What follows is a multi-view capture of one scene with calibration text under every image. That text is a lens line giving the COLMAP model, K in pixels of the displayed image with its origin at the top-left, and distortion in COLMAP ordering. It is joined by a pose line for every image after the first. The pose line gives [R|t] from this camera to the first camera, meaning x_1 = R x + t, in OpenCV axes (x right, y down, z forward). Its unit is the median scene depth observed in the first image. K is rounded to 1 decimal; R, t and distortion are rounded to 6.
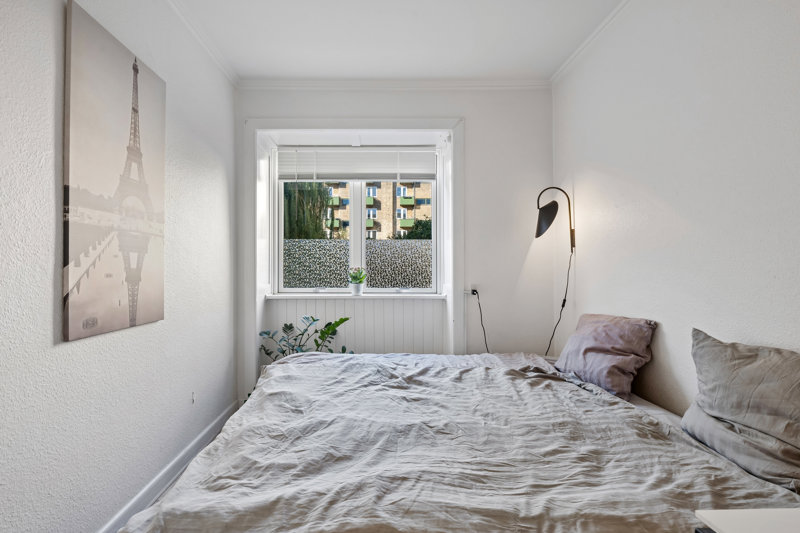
lens RADIAL K [[353.3, 0, 385.0], [0, 353.3, 263.2], [0, 0, 1]] dist [0.001045, -0.001280]
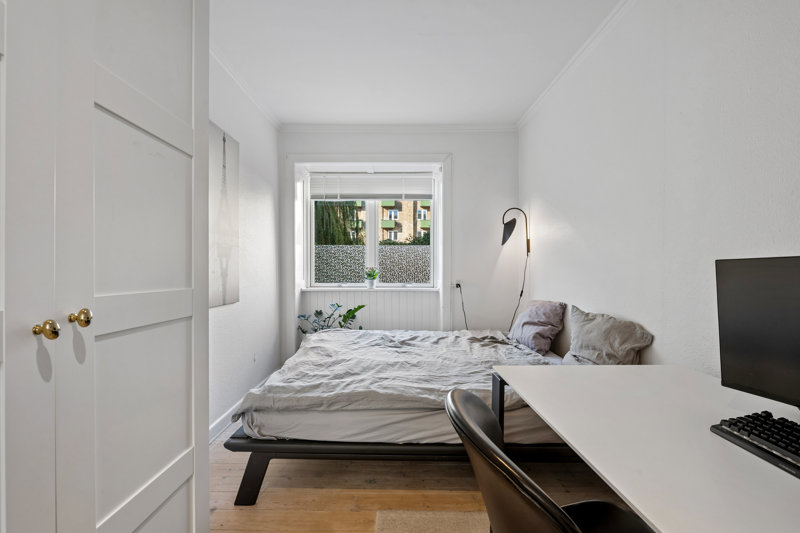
lens RADIAL K [[353.3, 0, 401.4], [0, 353.3, 267.3], [0, 0, 1]] dist [0.001045, -0.001280]
pose [[0.999808, 0.000899, -0.019550, 0.089119], [-0.000616, 0.999895, 0.014465, -0.008563], [0.019561, -0.014450, 0.999704, -0.464252]]
